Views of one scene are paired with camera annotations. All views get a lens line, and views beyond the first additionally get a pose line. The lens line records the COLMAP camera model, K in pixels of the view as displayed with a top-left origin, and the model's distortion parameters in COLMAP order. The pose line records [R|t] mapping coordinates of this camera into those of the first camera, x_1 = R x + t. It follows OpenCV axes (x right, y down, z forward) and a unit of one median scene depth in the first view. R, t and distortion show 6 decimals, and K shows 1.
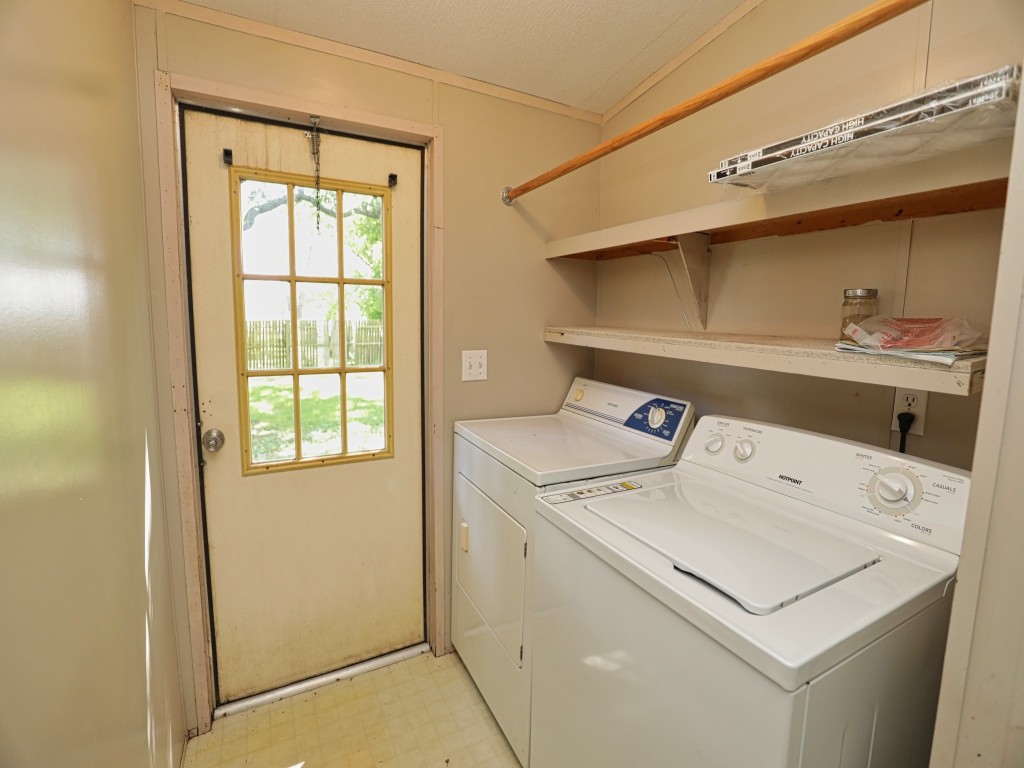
lens RADIAL K [[465.7, 0, 504.0], [0, 465.7, 370.1], [0, 0, 1]] dist [-0.025363, 0.001936]
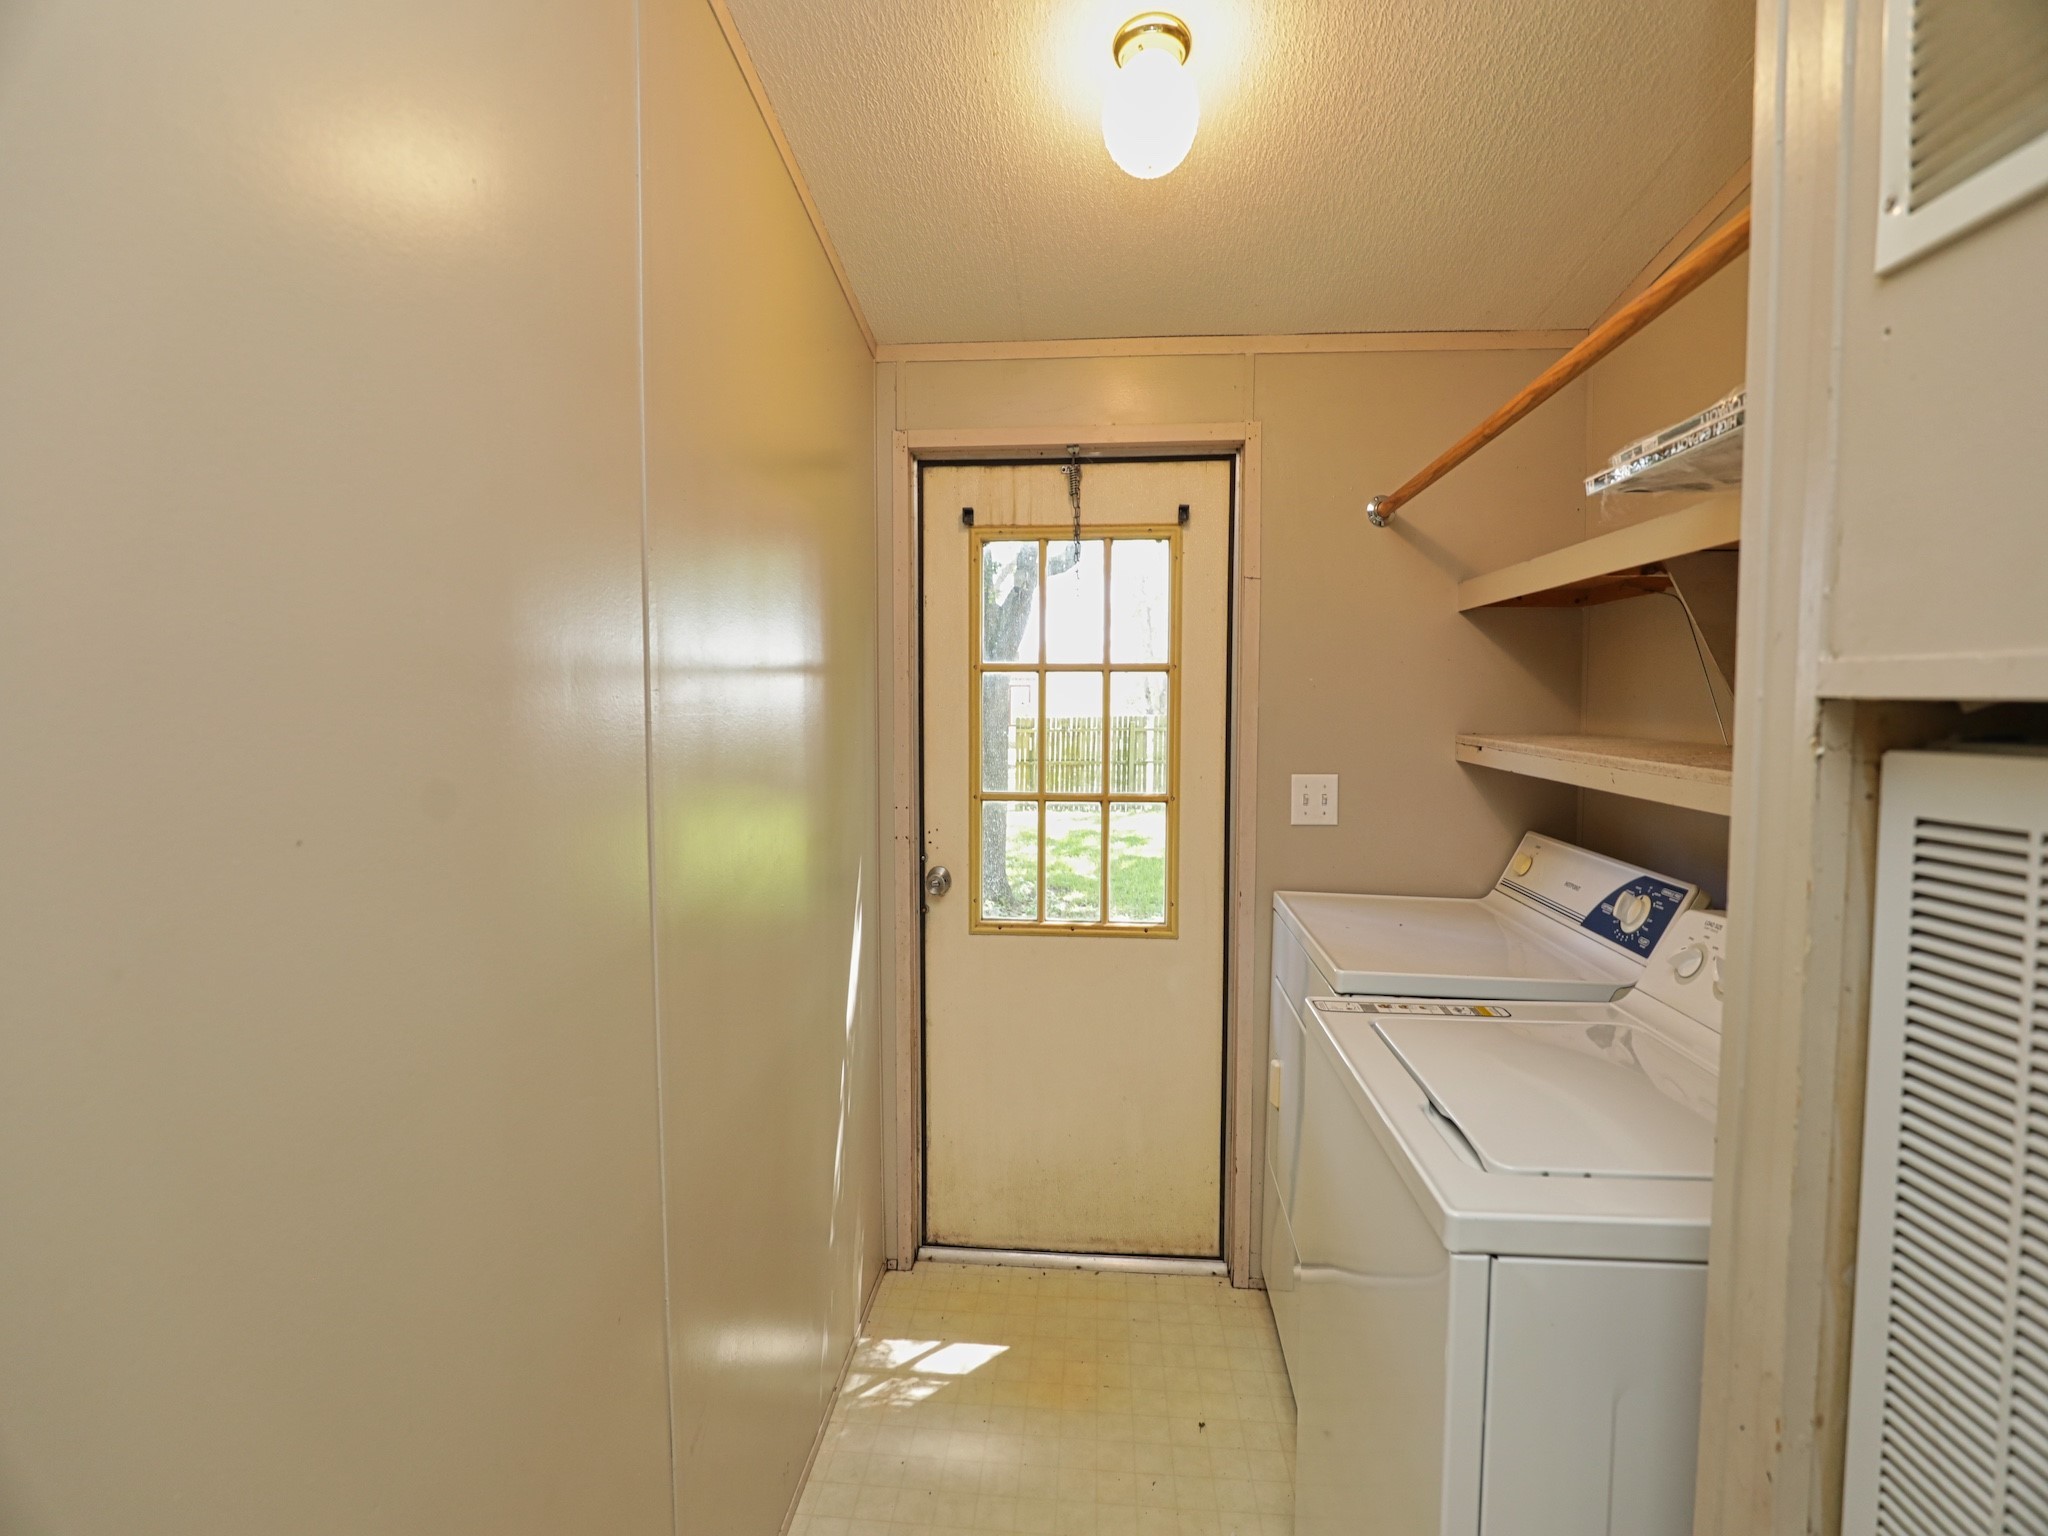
lens RADIAL K [[931.4, 0, 1026.3], [0, 931.4, 760.6], [0, 0, 1]] dist [-0.025363, 0.001936]
pose [[0.842613, 0.018111, -0.538215, 0.296036], [-0.050202, 0.997724, -0.045020, 0.013399], [0.536175, 0.064954, 0.841604, -0.218138]]
